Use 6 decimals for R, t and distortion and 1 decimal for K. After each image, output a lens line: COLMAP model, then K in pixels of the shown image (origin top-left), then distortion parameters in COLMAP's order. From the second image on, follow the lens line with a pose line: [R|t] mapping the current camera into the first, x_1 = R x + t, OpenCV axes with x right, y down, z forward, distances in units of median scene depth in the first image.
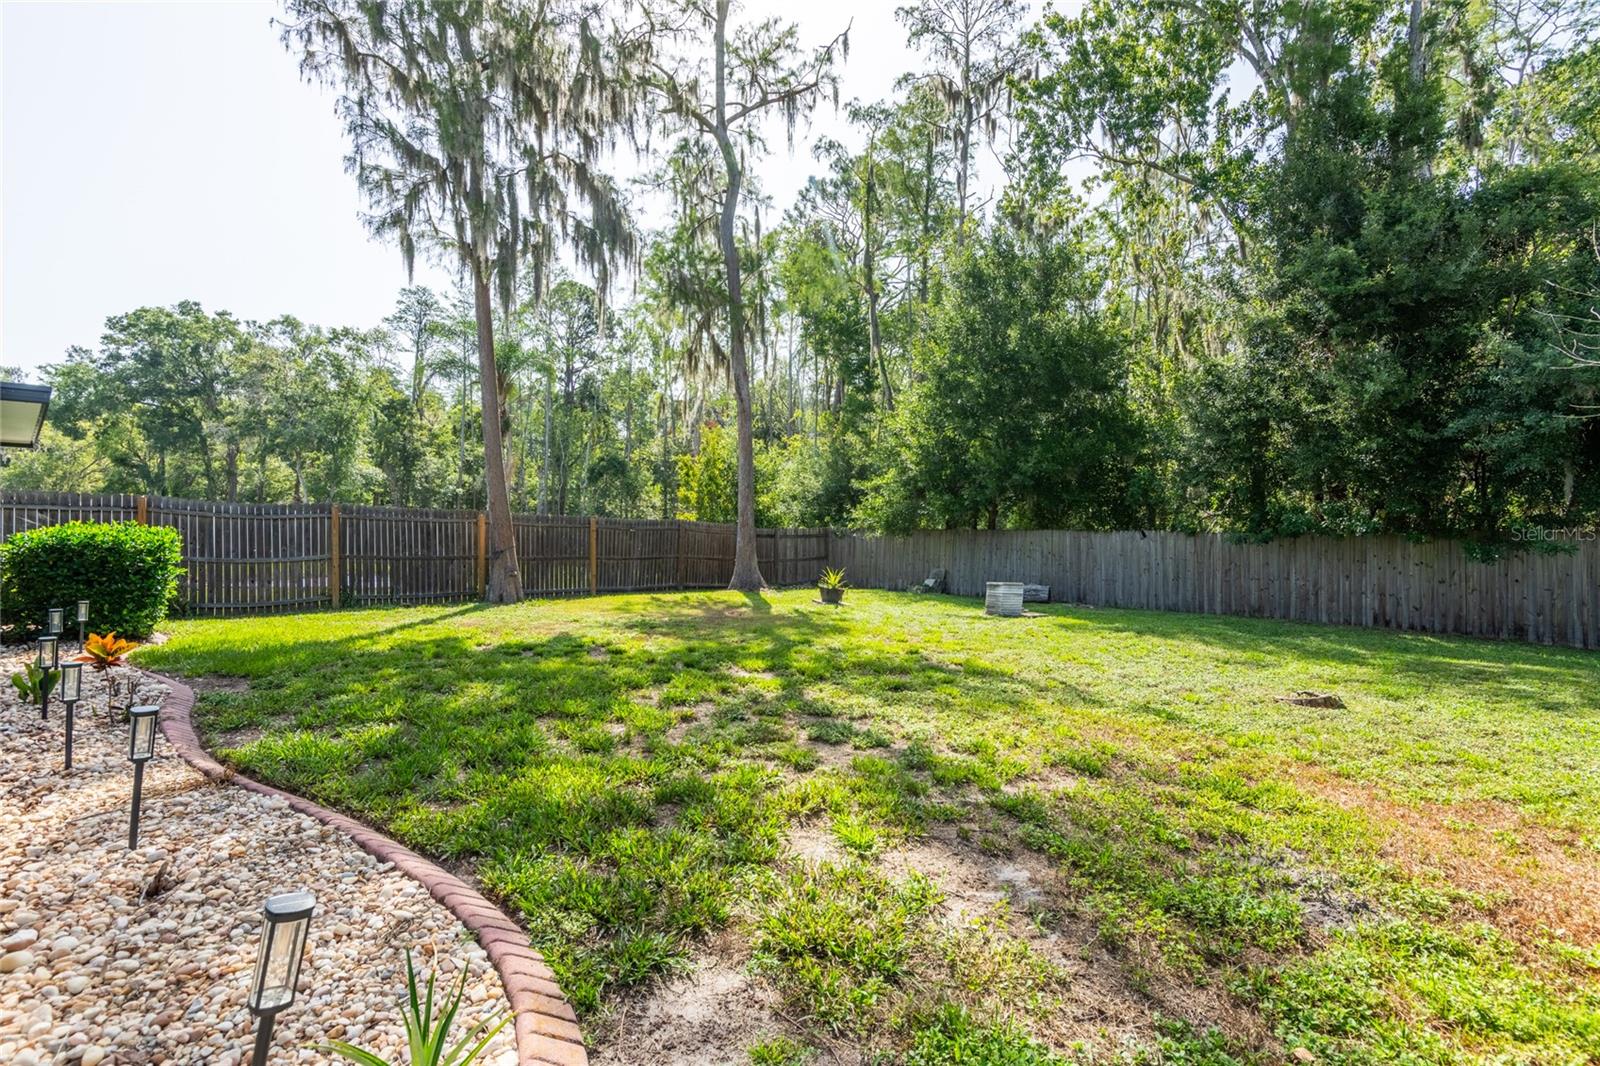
lens RADIAL K [[731.6, 0, 800.0], [0, 731.6, 533.0], [0, 0, 1]] dist [0.028999, -0.014219]
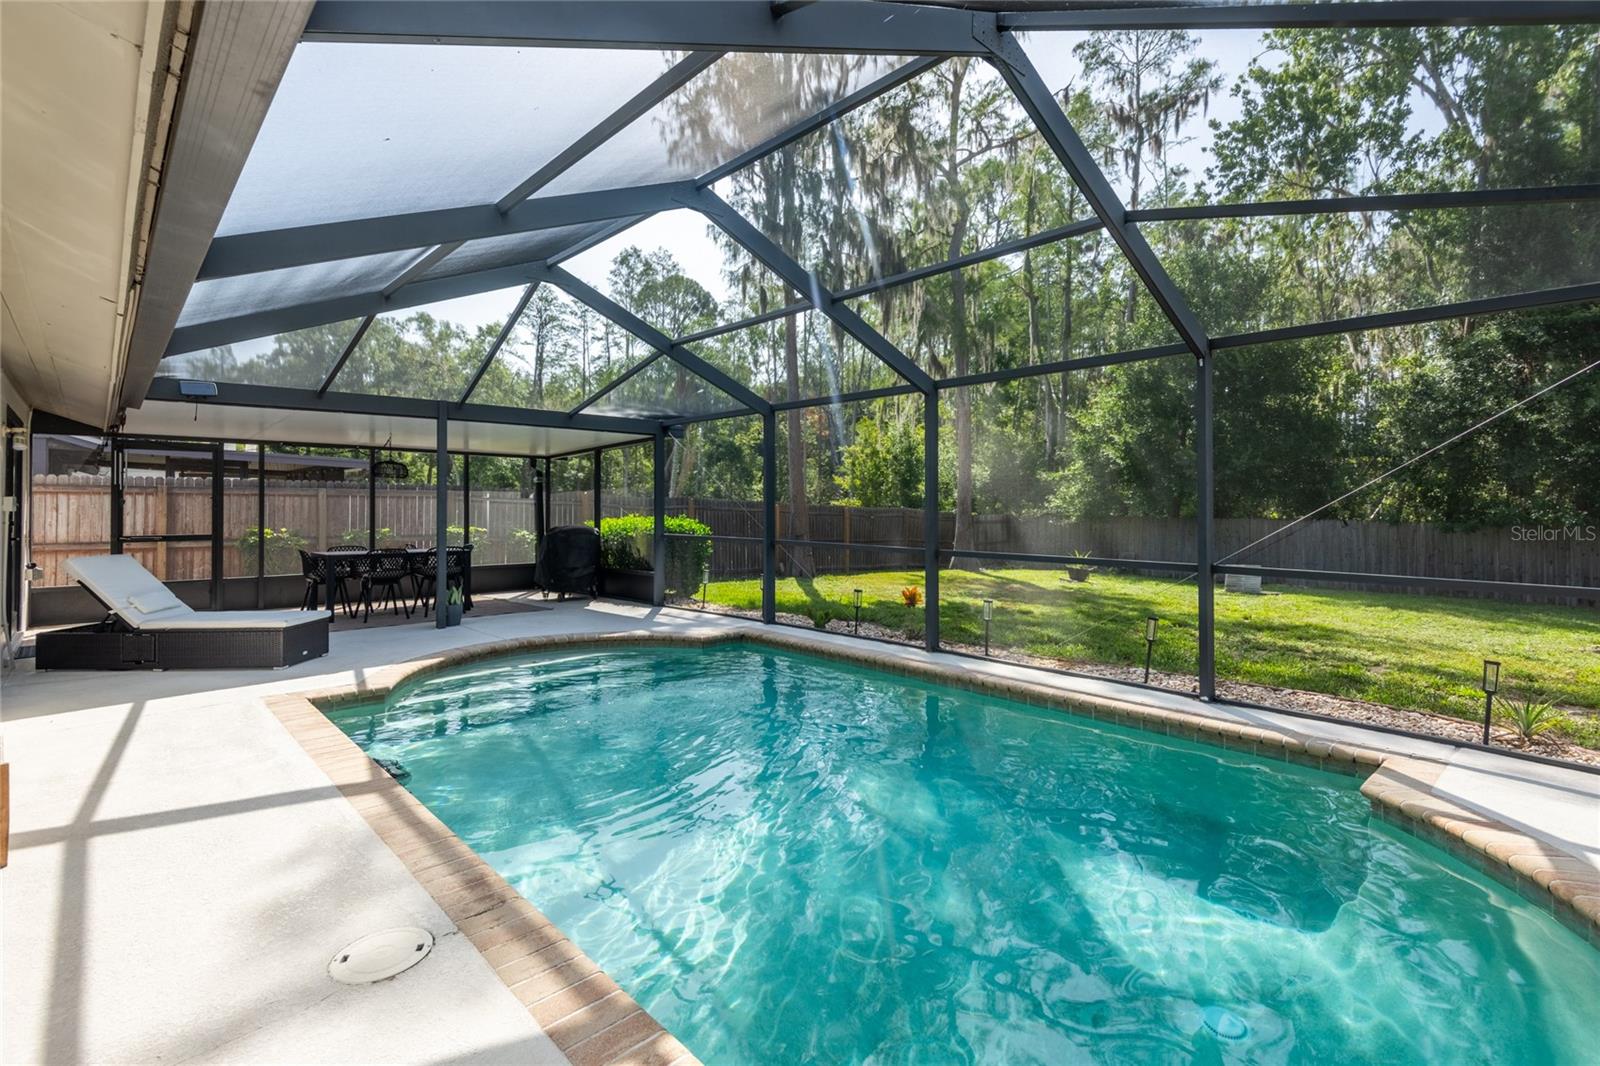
lens RADIAL K [[745.9, 0, 801.2], [0, 745.9, 502.8], [0, 0, 1]] dist [0.026479, -0.013570]
pose [[0.997515, 0.002317, -0.070414, -0.258223], [-0.003459, 0.999864, -0.016101, -0.007145], [0.070368, 0.016305, 0.997388, -0.187710]]
